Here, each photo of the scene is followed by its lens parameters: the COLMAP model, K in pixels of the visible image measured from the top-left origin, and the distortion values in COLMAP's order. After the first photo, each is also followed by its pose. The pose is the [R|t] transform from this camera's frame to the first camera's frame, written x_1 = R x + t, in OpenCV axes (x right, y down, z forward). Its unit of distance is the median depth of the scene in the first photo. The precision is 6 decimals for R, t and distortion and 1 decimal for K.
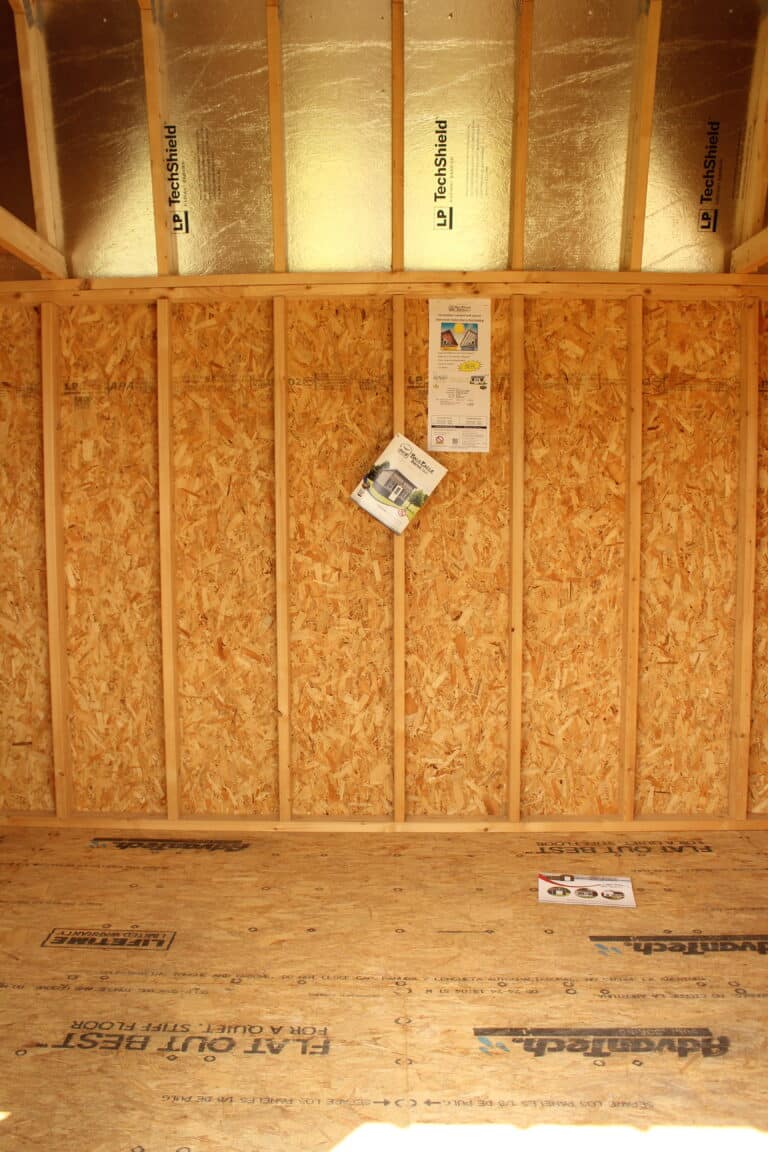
lens RADIAL K [[965.3, 0, 402.5], [0, 965.3, 572.2], [0, 0, 1]] dist [-0.175124, 0.155339]
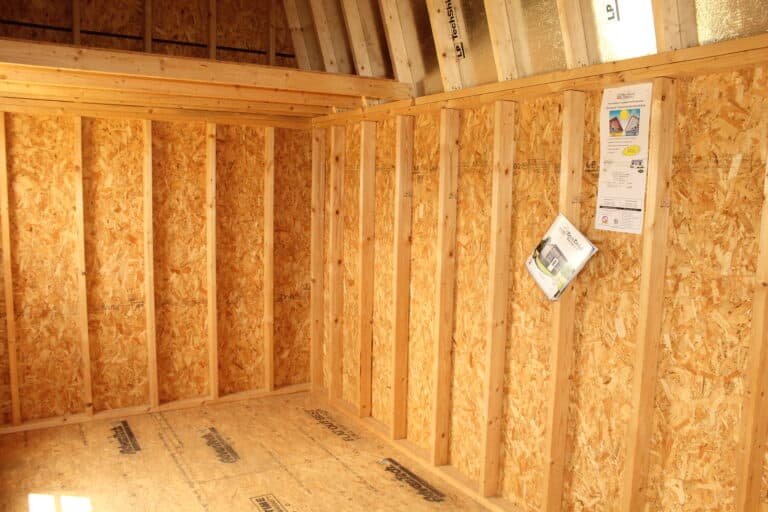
lens RADIAL K [[643.6, 0, 387.3], [0, 643.6, 271.1], [0, 0, 1]] dist [-0.175124, 0.155339]
pose [[0.524107, 0.123158, -0.842700, 0.519168], [-0.087338, 0.992044, 0.090666, -0.122663], [0.847162, 0.026081, 0.530694, 0.412419]]
